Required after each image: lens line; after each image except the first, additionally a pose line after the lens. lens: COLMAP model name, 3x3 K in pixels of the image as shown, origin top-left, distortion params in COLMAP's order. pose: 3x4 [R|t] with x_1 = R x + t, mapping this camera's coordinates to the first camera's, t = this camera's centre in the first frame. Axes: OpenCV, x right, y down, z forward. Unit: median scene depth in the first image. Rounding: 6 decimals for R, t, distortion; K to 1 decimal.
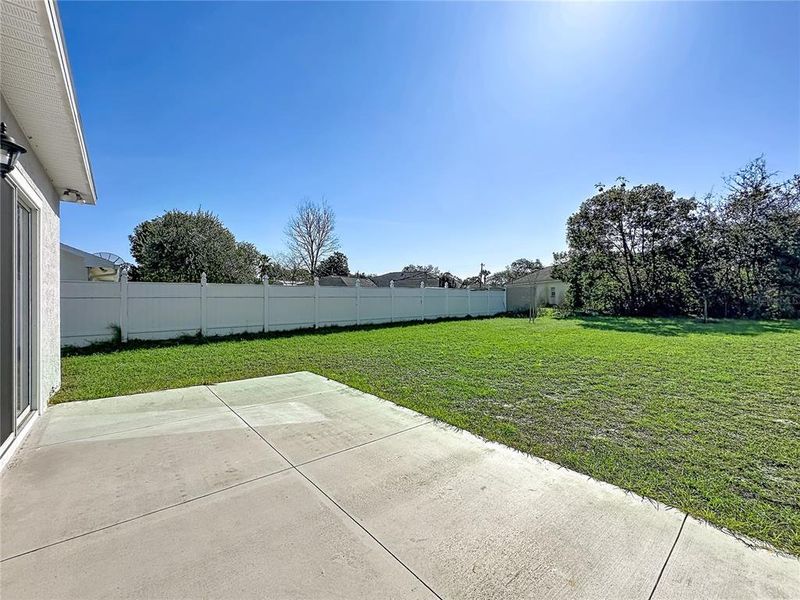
lens RADIAL K [[323.7, 0, 399.3], [0, 323.7, 300.7], [0, 0, 1]] dist [-0.002963, 0.001140]
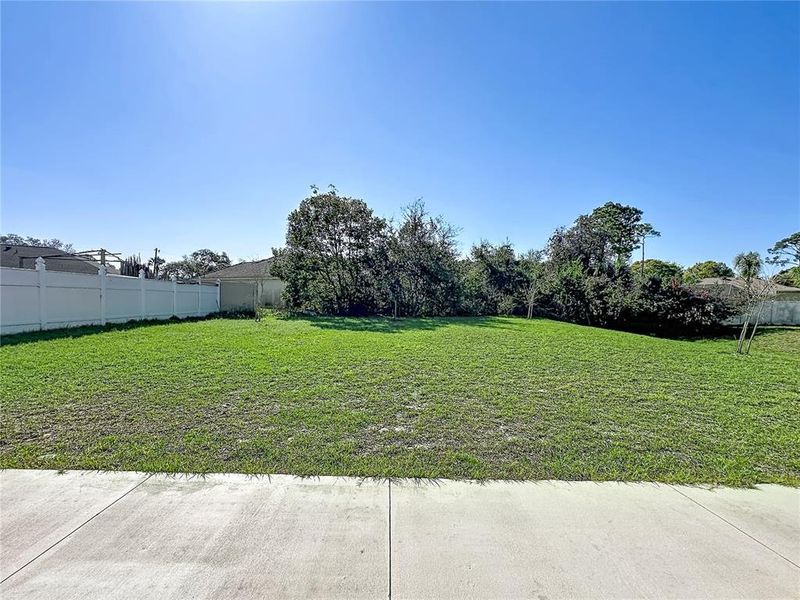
lens RADIAL K [[351.6, 0, 397.0], [0, 351.6, 312.6], [0, 0, 1]] dist [-0.002540, -0.000423]
pose [[0.639273, -0.000425, 0.768980, -0.076339], [-0.028841, 0.999283, 0.024528, 0.001707], [-0.768439, -0.037858, 0.638802, 0.095351]]
